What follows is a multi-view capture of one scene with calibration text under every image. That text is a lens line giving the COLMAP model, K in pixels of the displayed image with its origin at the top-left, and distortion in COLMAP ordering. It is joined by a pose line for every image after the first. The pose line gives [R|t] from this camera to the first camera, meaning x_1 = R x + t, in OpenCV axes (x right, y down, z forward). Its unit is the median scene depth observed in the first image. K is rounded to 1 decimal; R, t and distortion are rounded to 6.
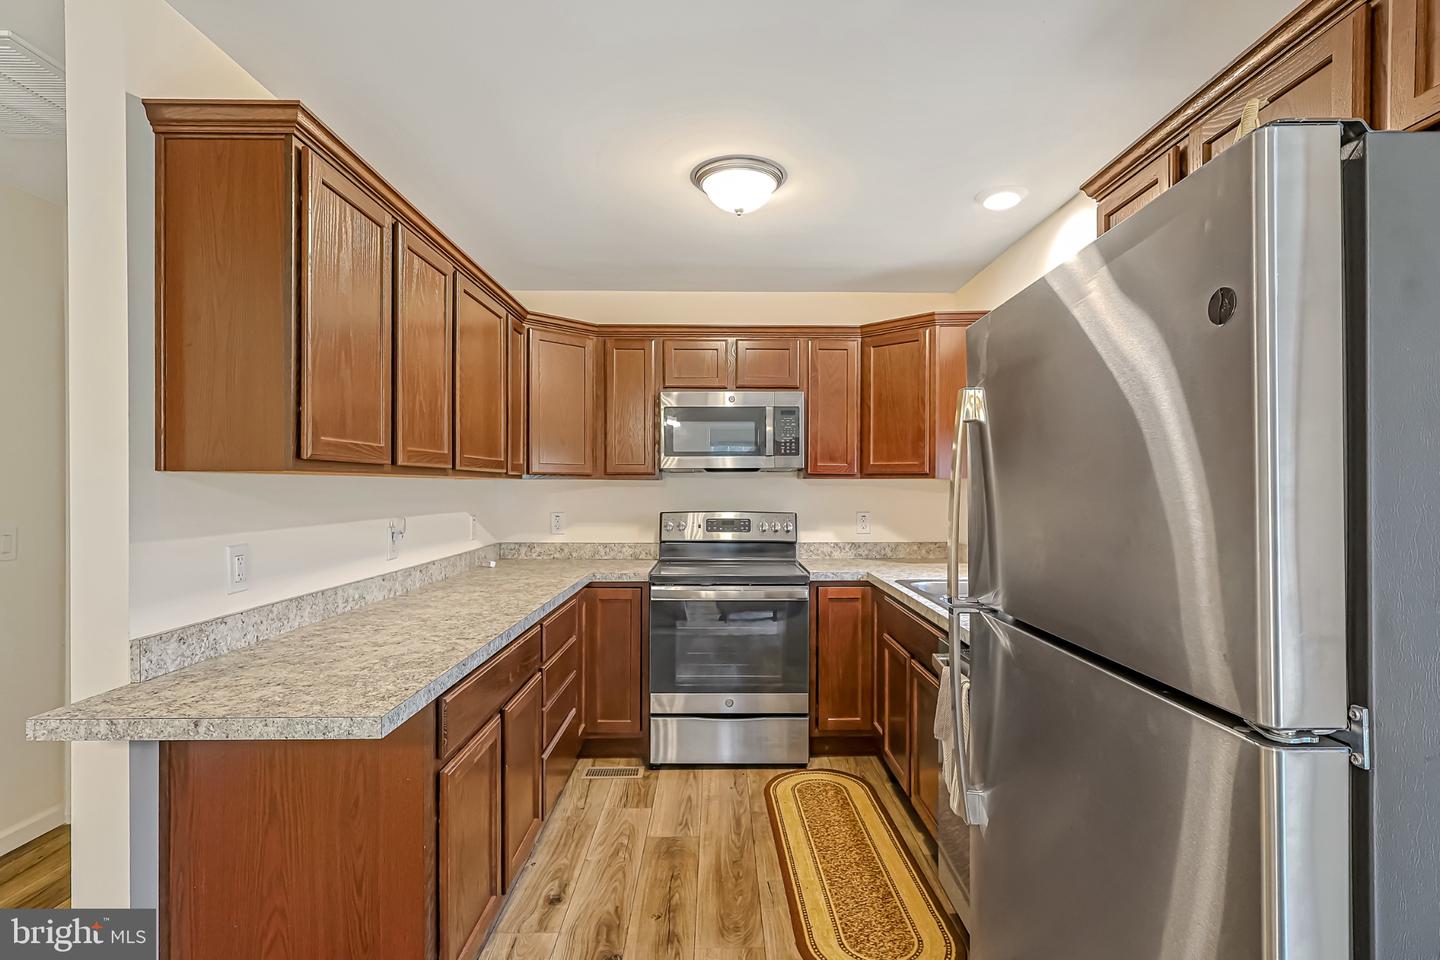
lens RADIAL K [[732.4, 0, 721.8], [0, 732.4, 485.0], [0, 0, 1]] dist [-0.002001, -0.000212]
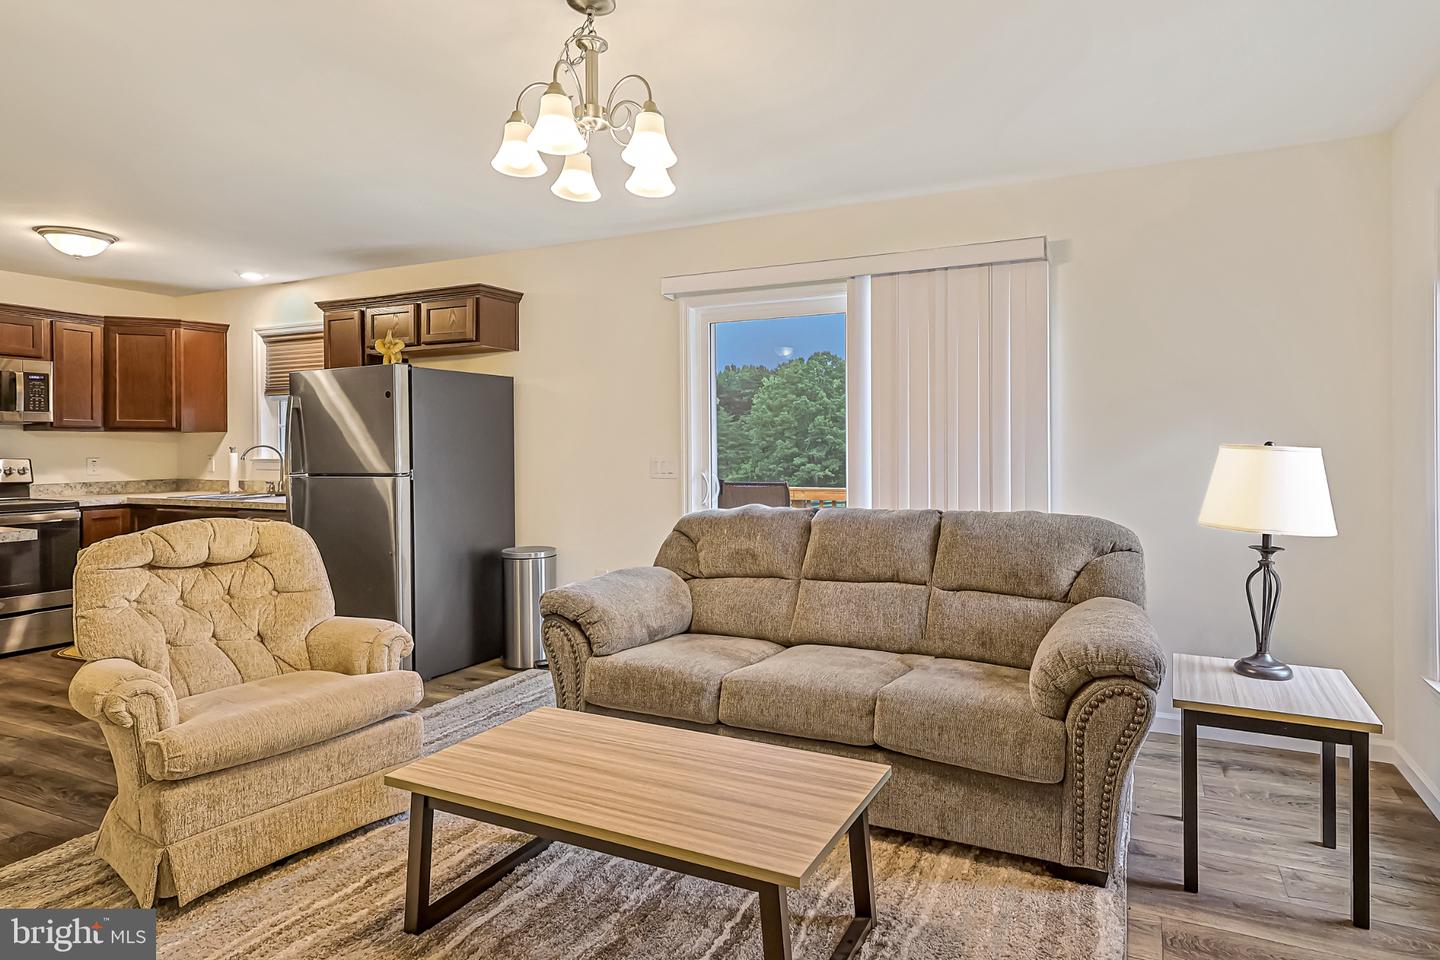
lens RADIAL K [[779.7, 0, 817.4], [0, 779.7, 449.4], [0, 0, 1]] dist [0.002534, 0.002109]
pose [[0.403632, -0.006473, 0.914899, -0.601145], [0.005624, 0.999974, 0.004594, 0.025572], [-0.914904, 0.003292, 0.403658, -0.766017]]
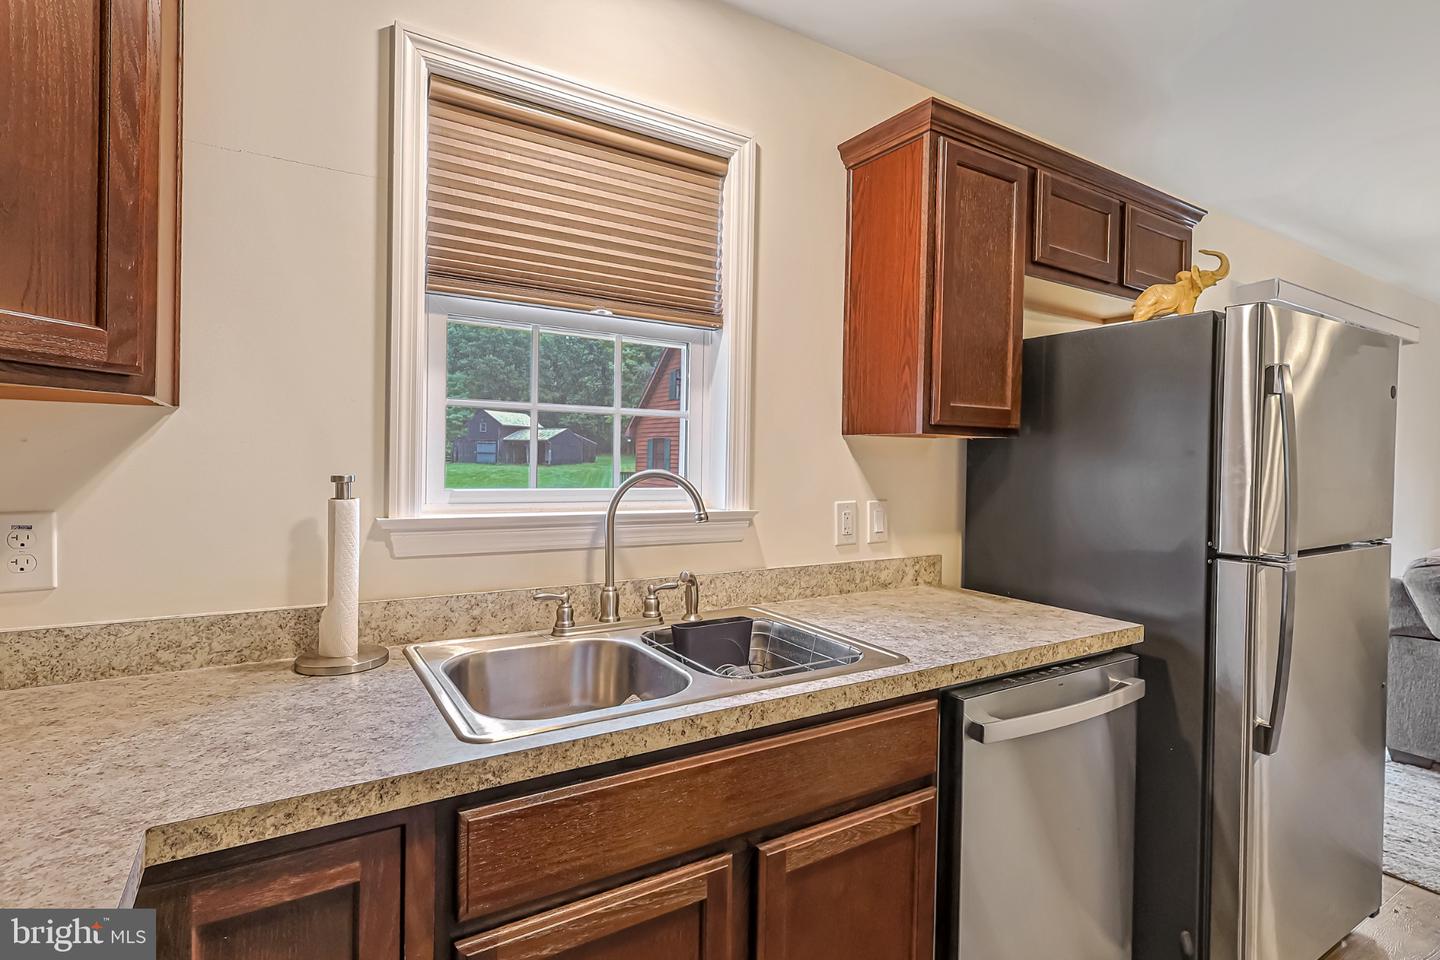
lens RADIAL K [[706.3, 0, 723.4], [0, 706.3, 474.5], [0, 0, 1]] dist [-0.002193, -0.000029]
pose [[-0.523428, -0.007323, 0.852038, -0.047284], [-0.003464, 0.999973, 0.006466, 0.018644], [-0.852063, 0.000433, -0.523439, 0.909659]]
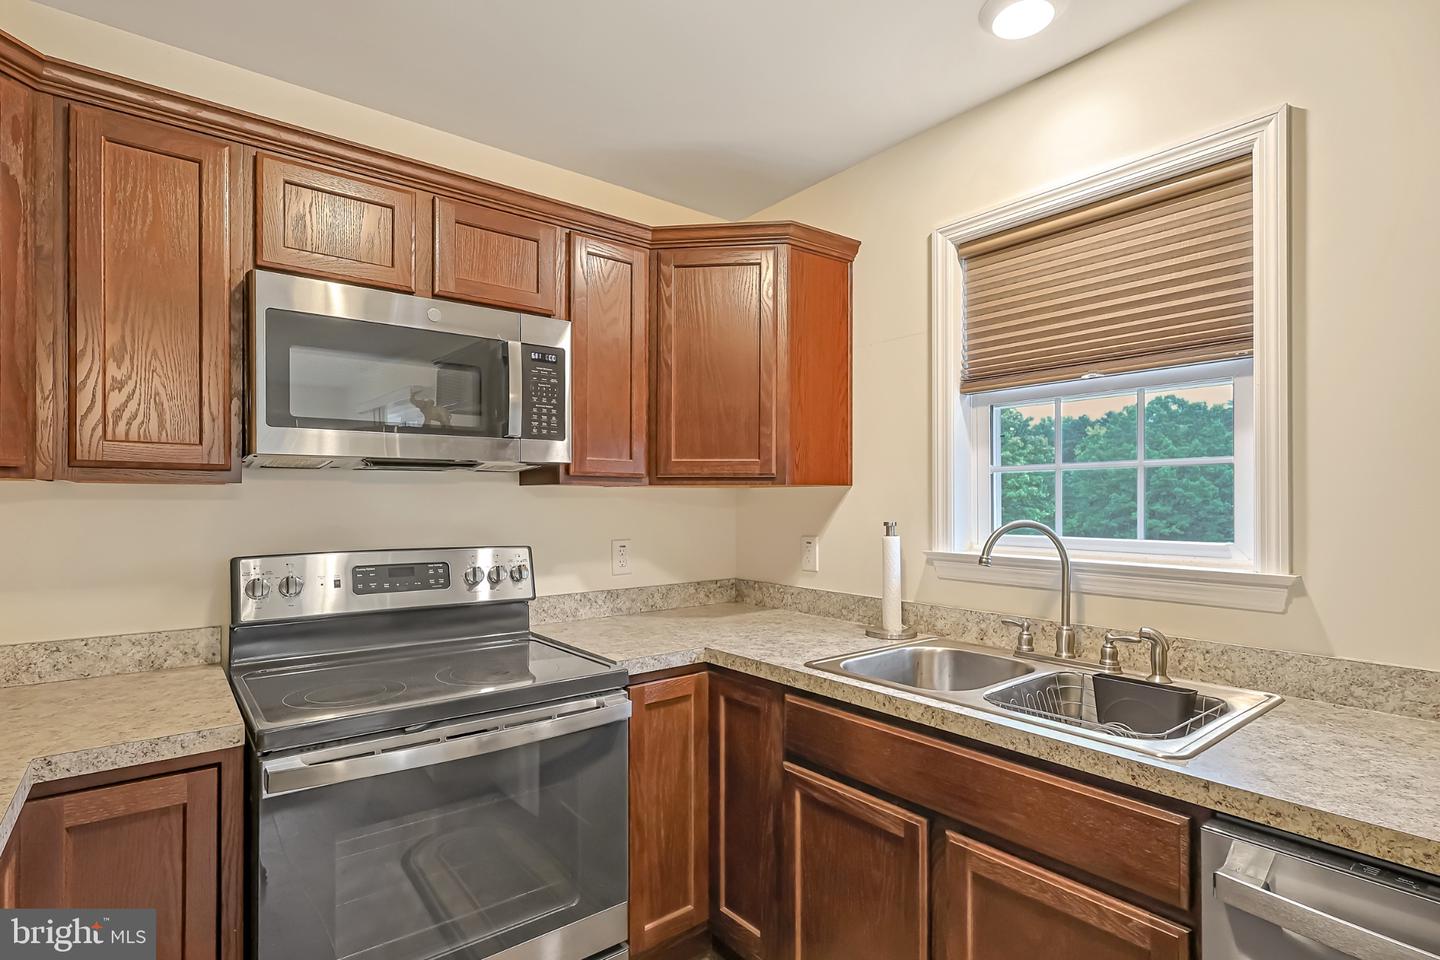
lens RADIAL K [[729.7, 0, 747.9], [0, 729.7, 500.0], [0, 0, 1]] dist [-0.000561, 0.000074]
pose [[0.780122, -0.002050, 0.625623, -0.124541], [0.002248, 0.999997, 0.000474, 0.003527], [-0.625623, 0.001037, 0.780125, 0.503571]]
